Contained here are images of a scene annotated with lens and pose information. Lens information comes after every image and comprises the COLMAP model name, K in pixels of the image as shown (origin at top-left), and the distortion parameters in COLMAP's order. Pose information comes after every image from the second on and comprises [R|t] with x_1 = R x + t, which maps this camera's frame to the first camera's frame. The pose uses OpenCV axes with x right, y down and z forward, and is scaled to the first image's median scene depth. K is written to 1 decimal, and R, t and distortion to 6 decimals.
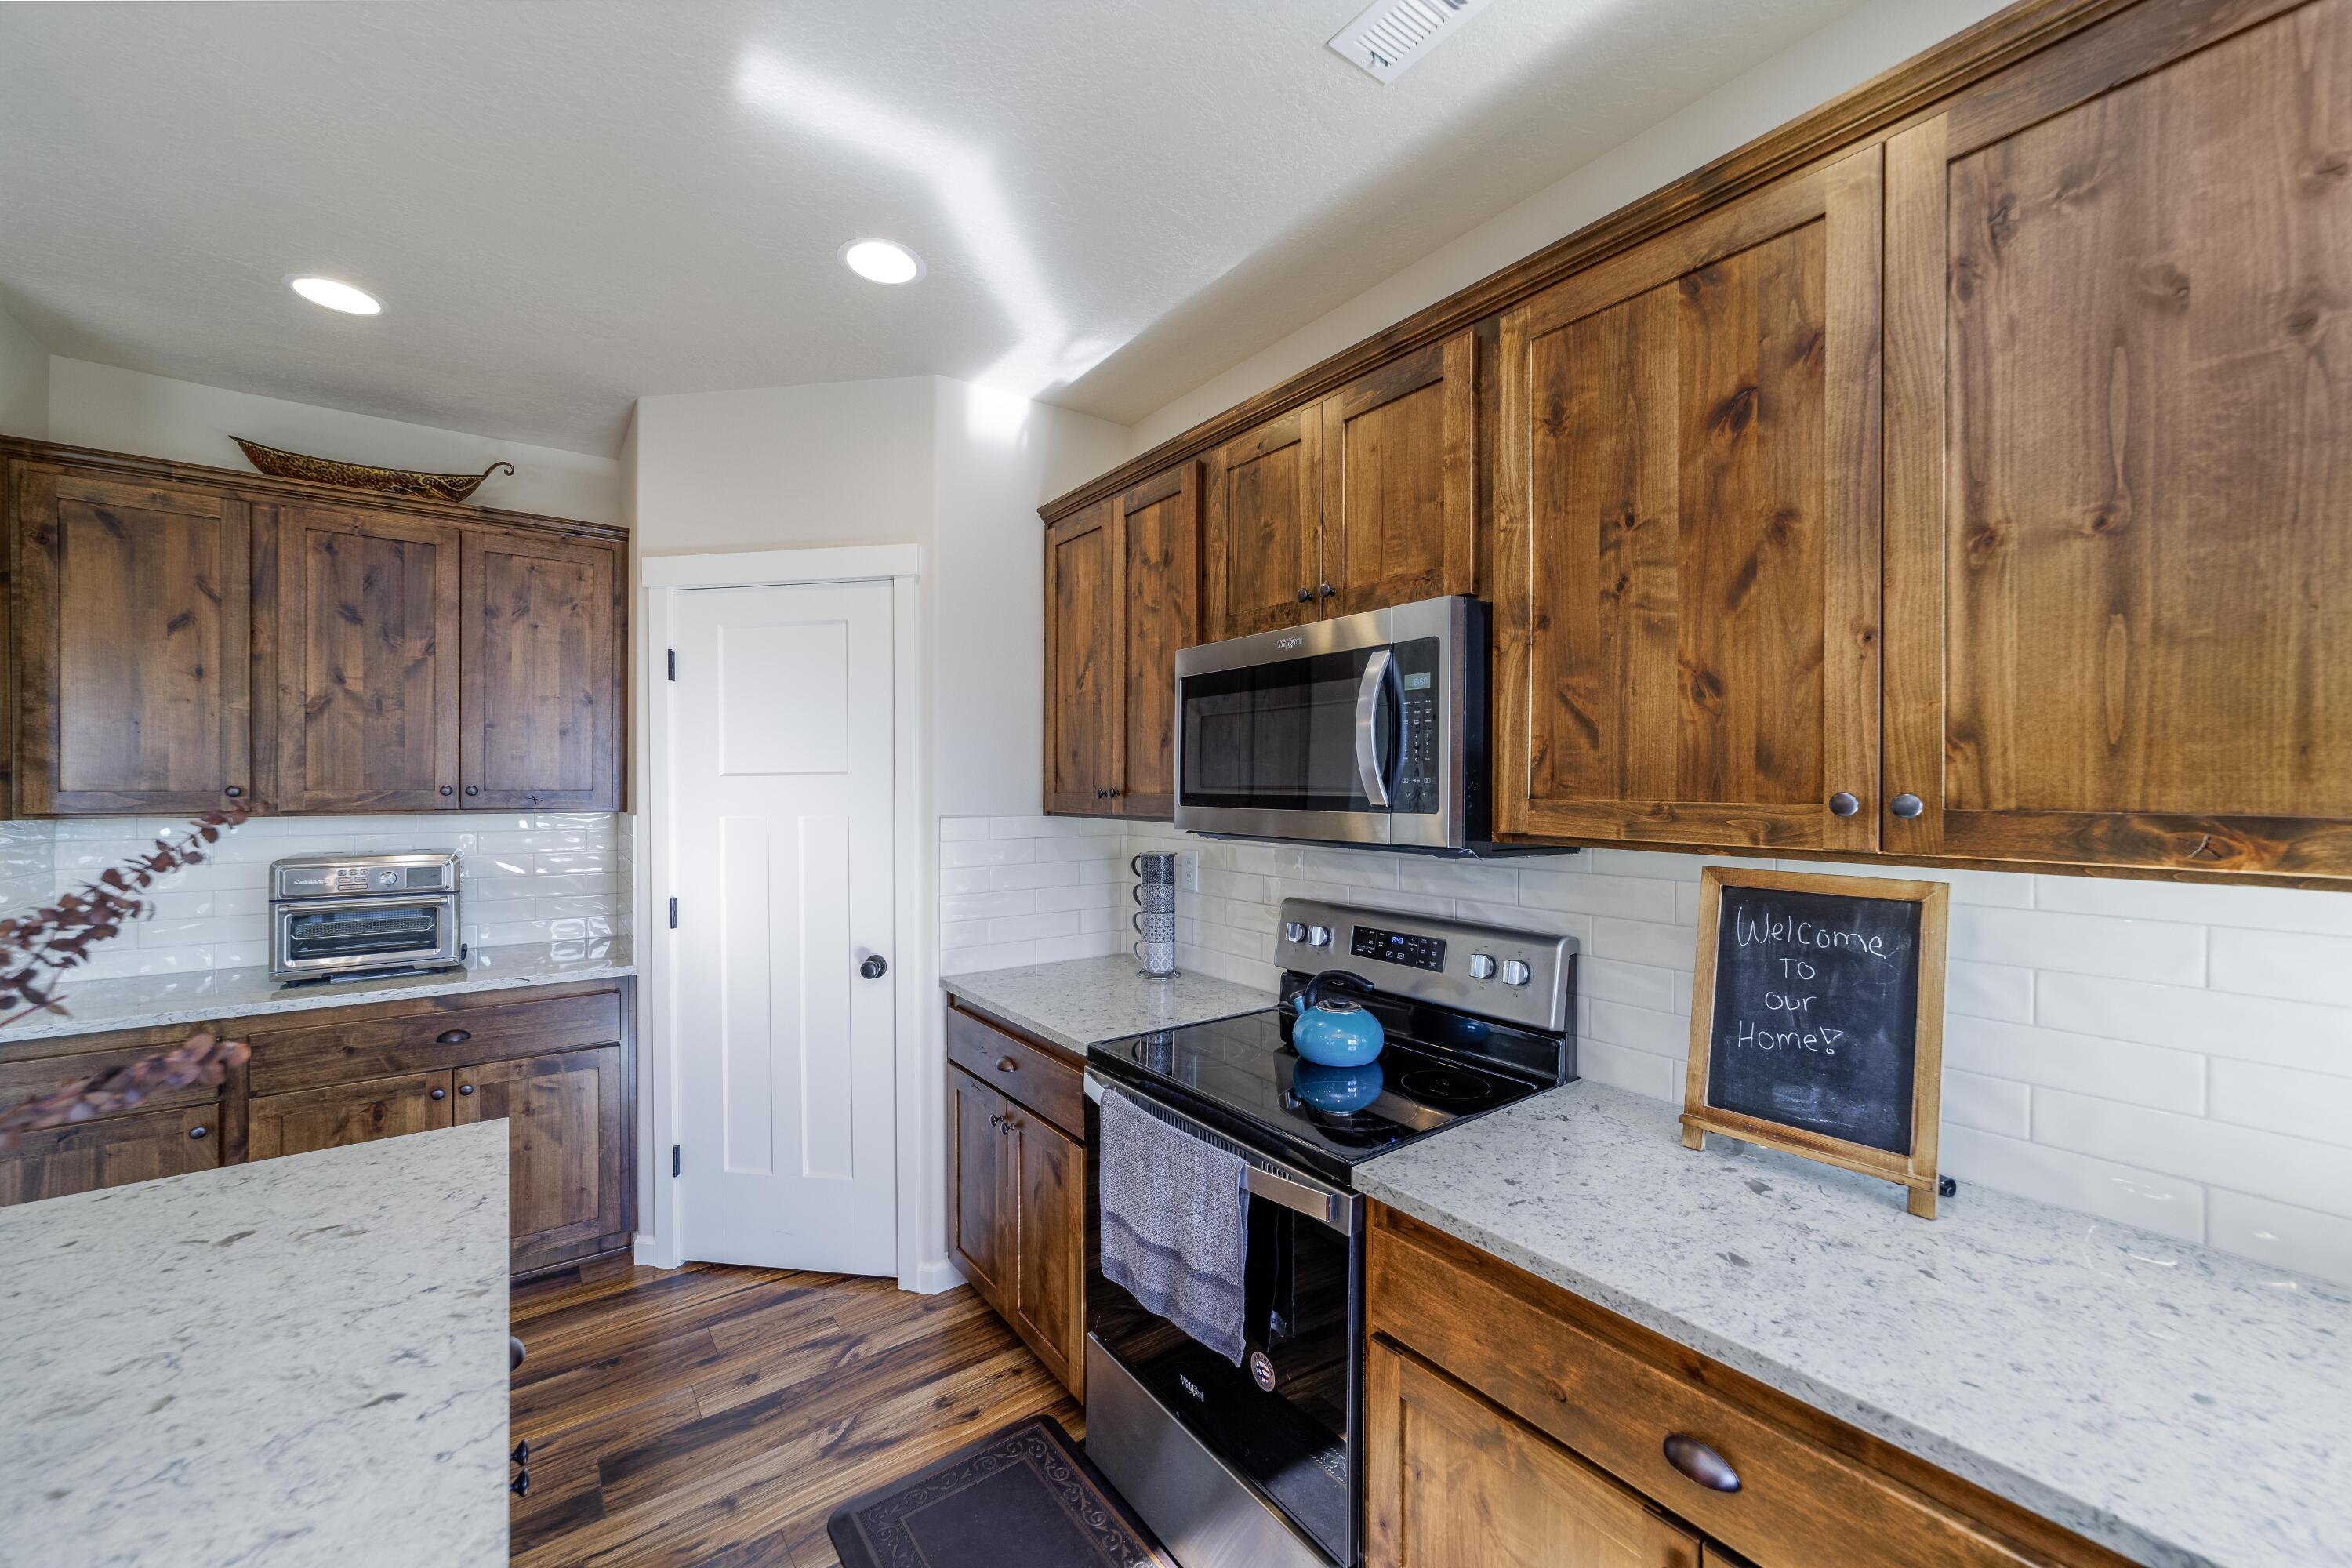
lens RADIAL K [[895.8, 0, 1180.0], [0, 895.8, 786.4], [0, 0, 1]] dist [-0.015438, 0.006197]
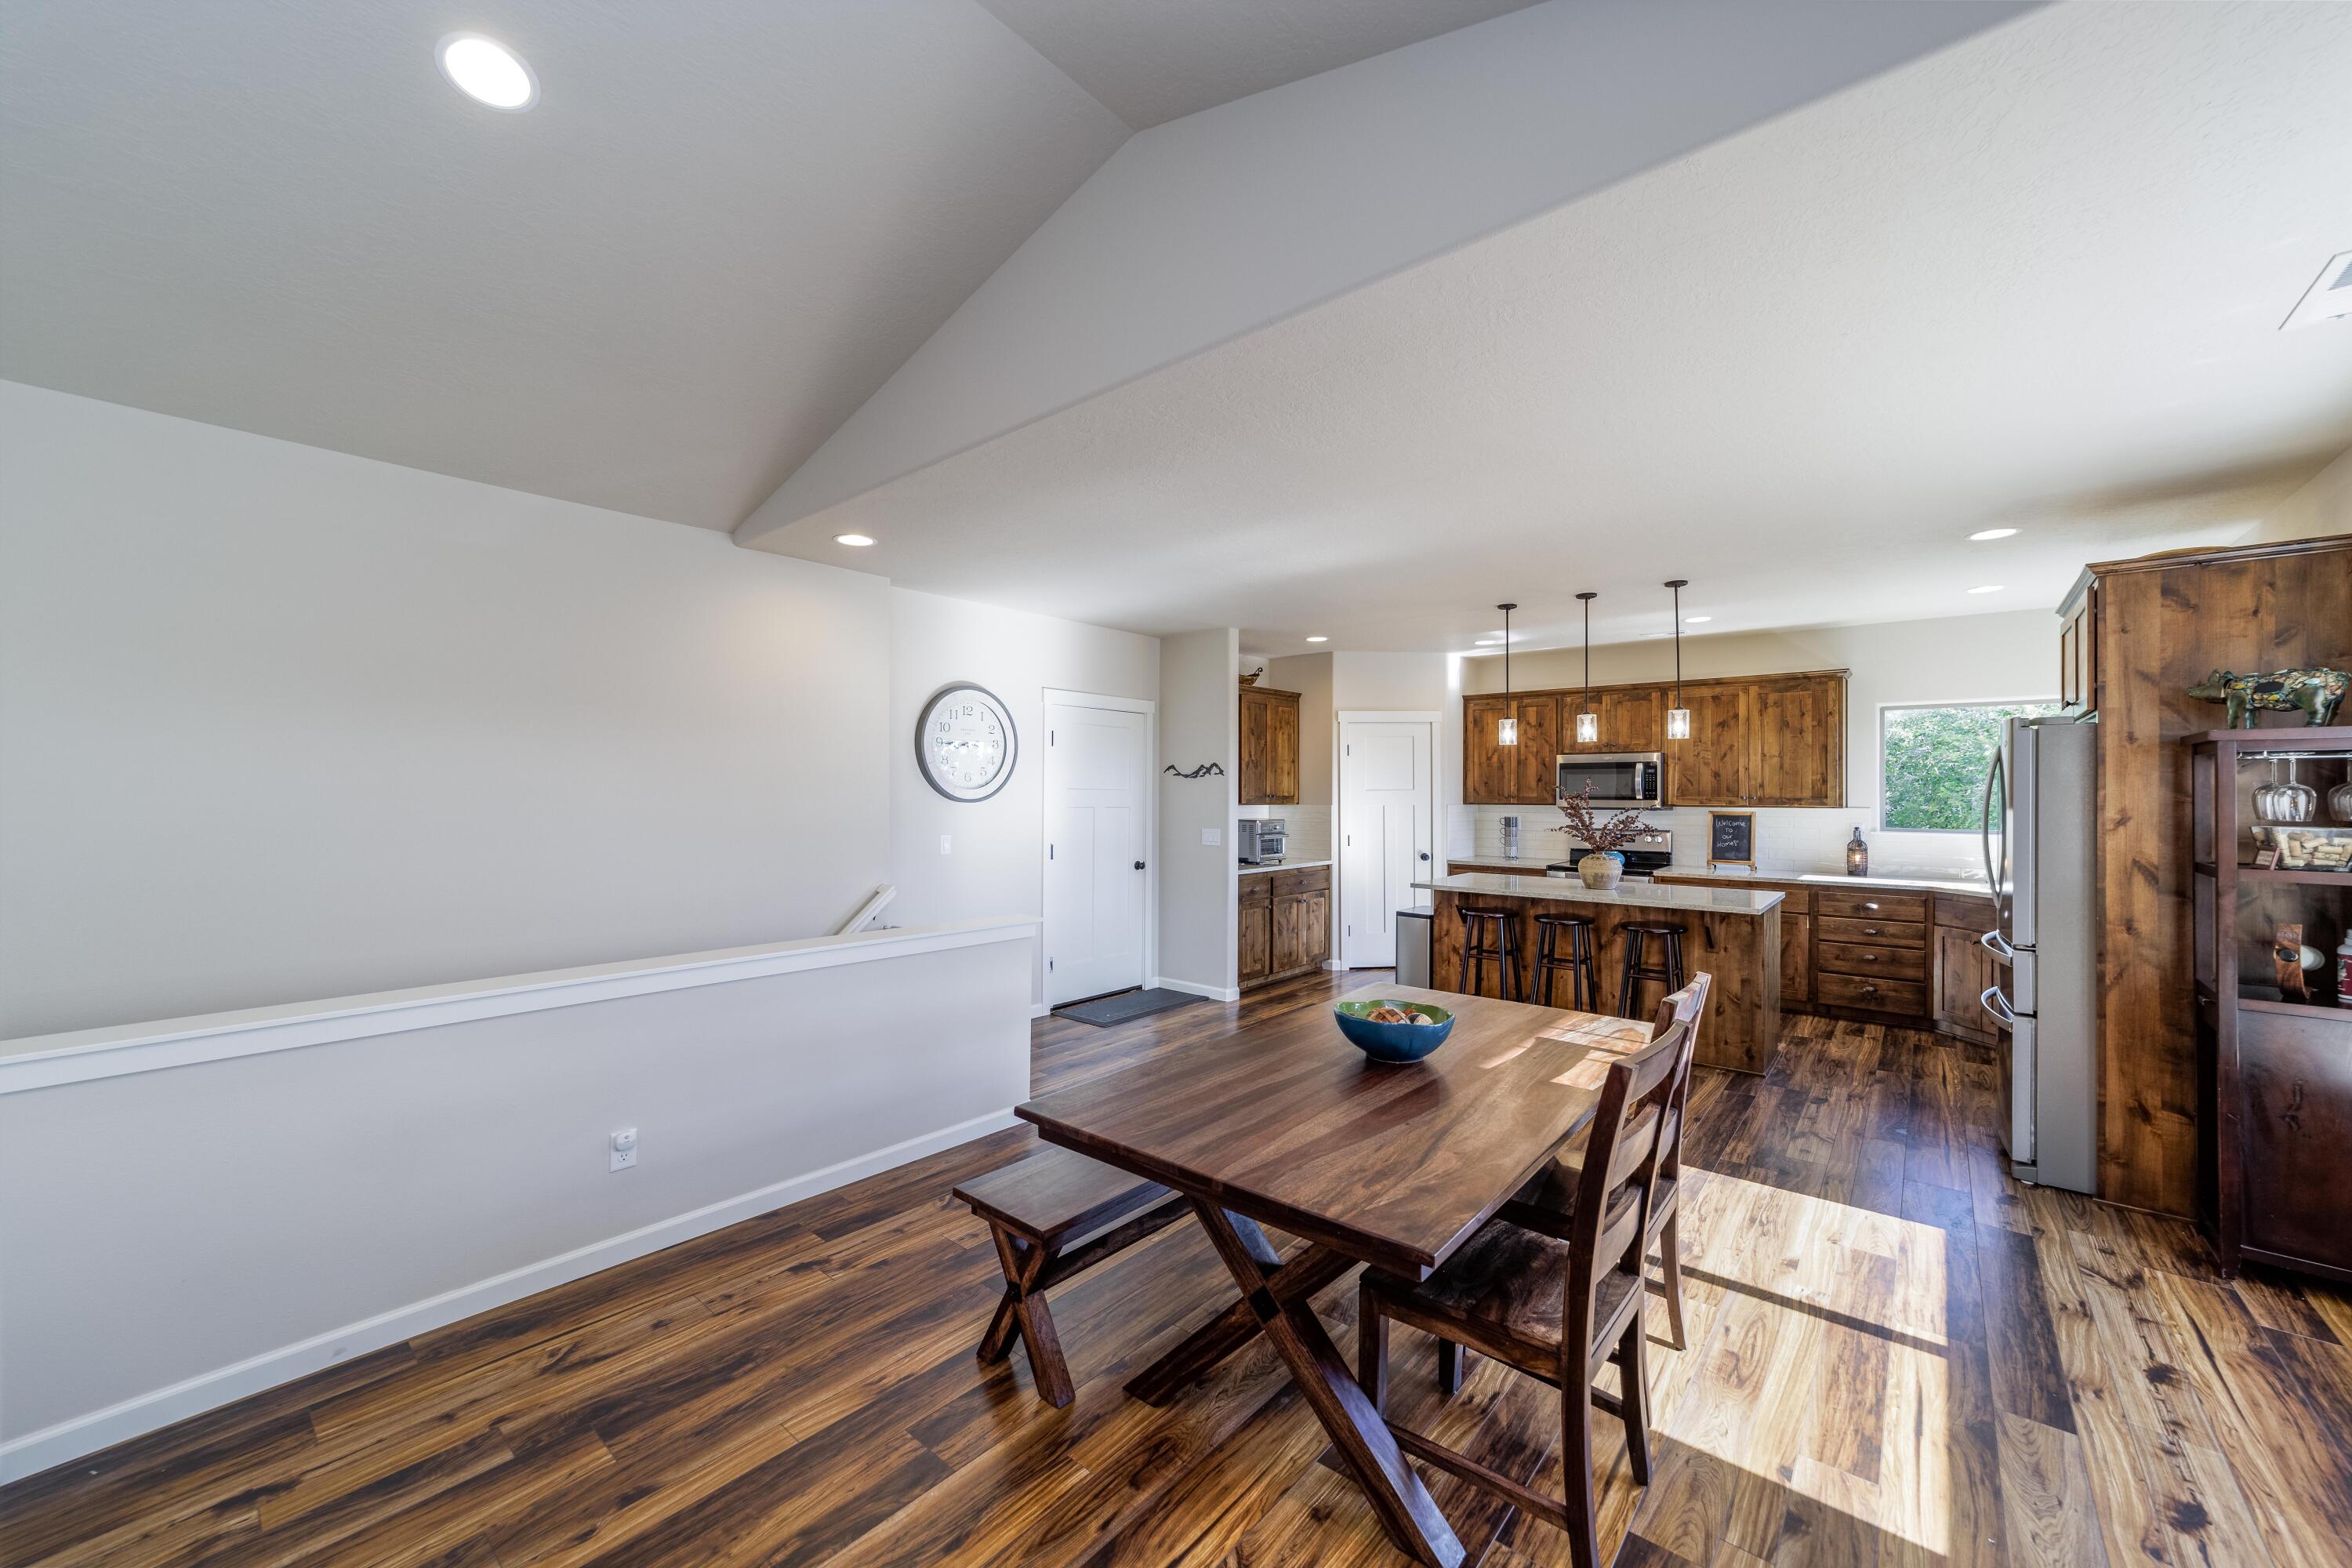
lens RADIAL K [[895.8, 0, 1176.0], [0, 895.8, 793.8], [0, 0, 1]] dist [-0.015438, 0.006197]
pose [[0.975735, -0.002970, 0.218936, -1.914239], [0.002015, 0.999987, 0.004587, -0.017200], [-0.218947, -0.004034, 0.975728, -1.790792]]
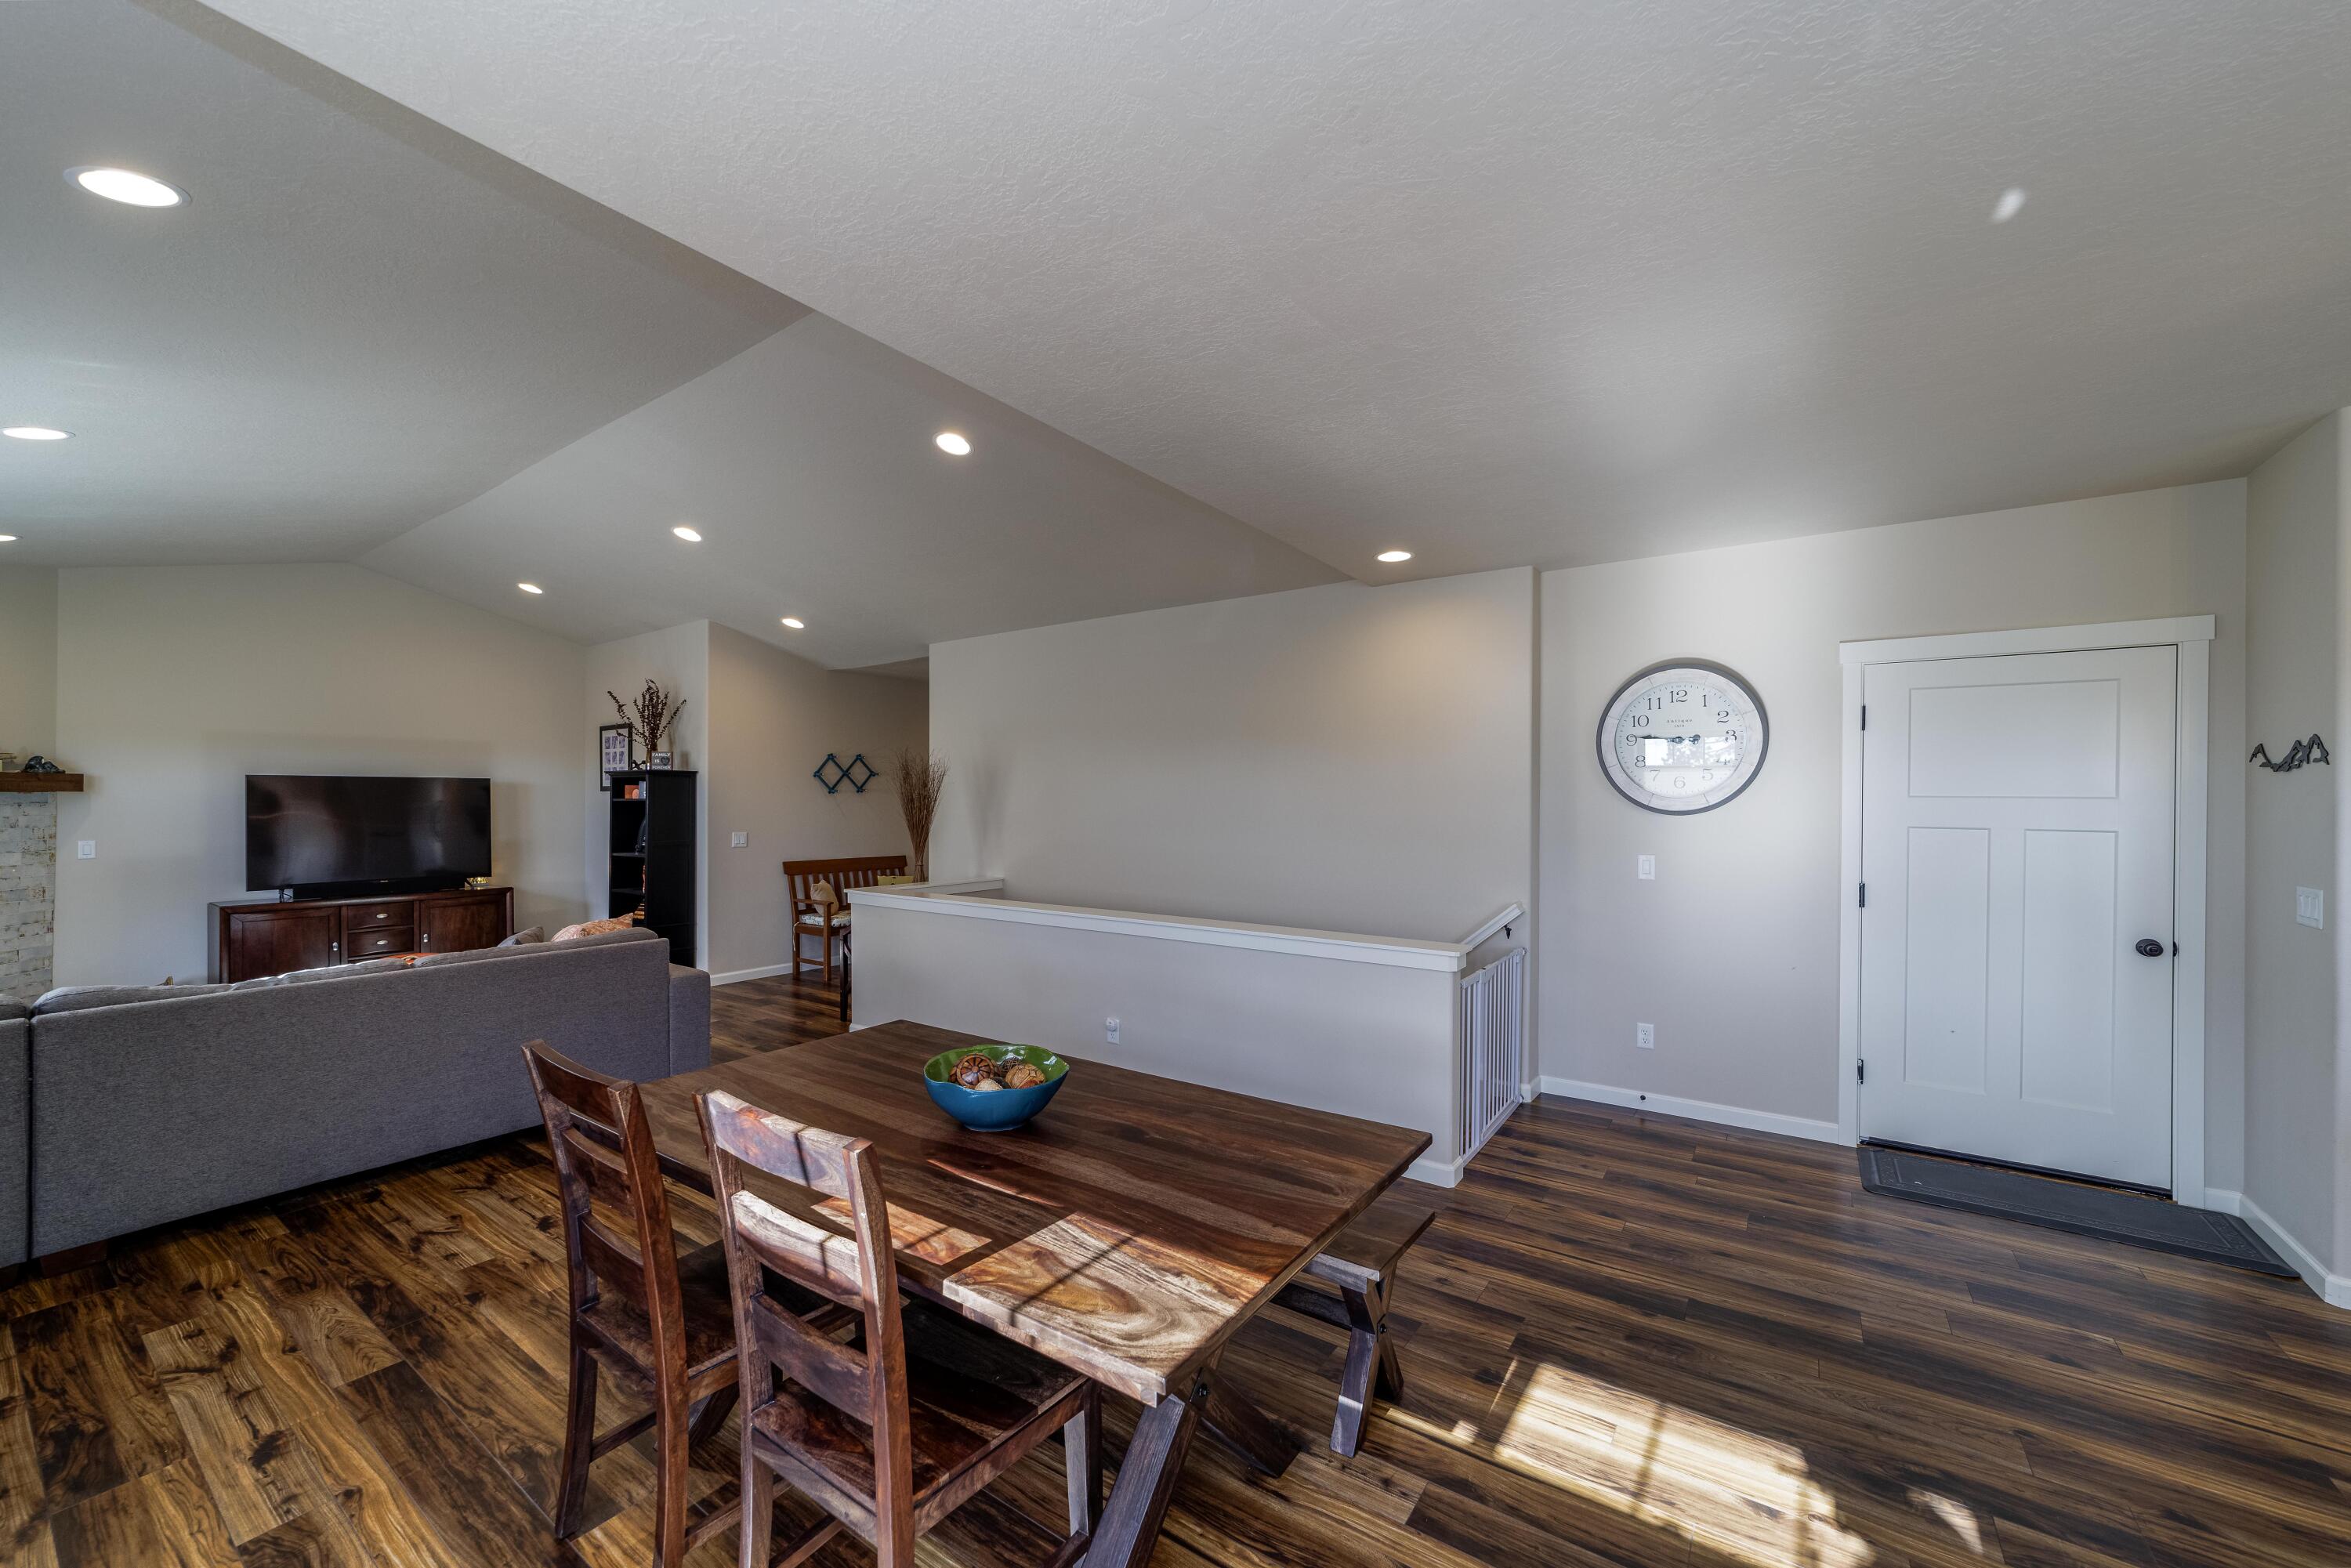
lens RADIAL K [[895.3, 0, 1172.7], [0, 895.3, 799.7], [0, 0, 1]] dist [-0.015438, 0.006197]
pose [[0.316597, -0.004674, -0.948549, -0.572047], [-0.000129, 0.999988, -0.004970, -0.007578], [0.948560, 0.001696, 0.316592, -0.940635]]
